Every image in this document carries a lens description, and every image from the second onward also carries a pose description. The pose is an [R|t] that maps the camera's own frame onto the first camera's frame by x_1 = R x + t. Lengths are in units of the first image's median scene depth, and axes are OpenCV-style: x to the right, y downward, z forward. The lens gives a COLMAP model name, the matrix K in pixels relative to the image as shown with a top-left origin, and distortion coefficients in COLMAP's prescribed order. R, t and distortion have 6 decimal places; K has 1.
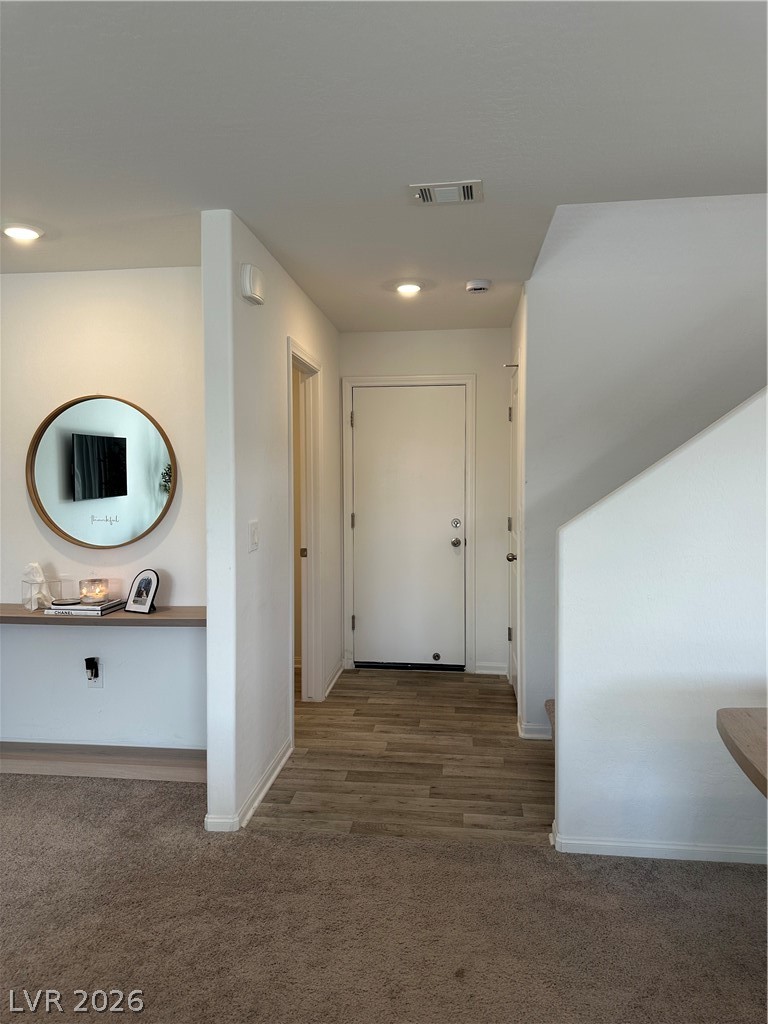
lens RADIAL K [[720.7, 0, 385.1], [0, 720.7, 510.4], [0, 0, 1]] dist [0.040507, -0.050901]
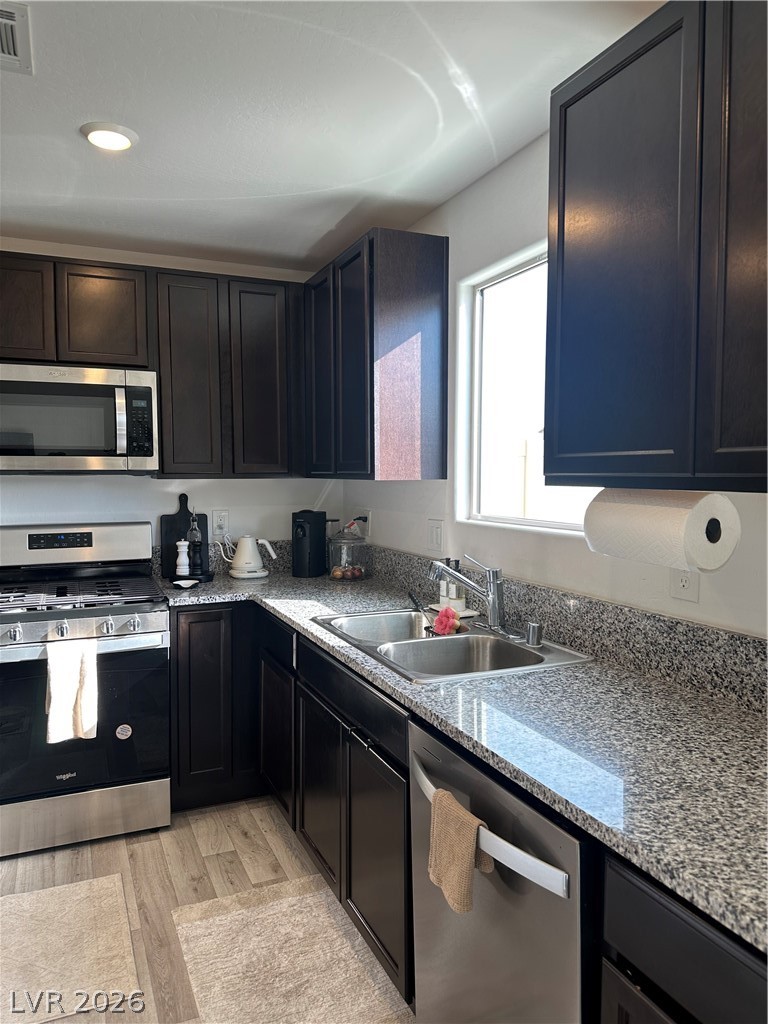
lens RADIAL K [[720.7, 0, 380.5], [0, 720.7, 508.4], [0, 0, 1]] dist [0.040507, -0.050901]
pose [[-0.509402, -0.040113, 0.859594, -0.687949], [0.046897, 0.996134, 0.074276, -0.070288], [-0.859250, 0.078148, -0.505551, 1.405534]]
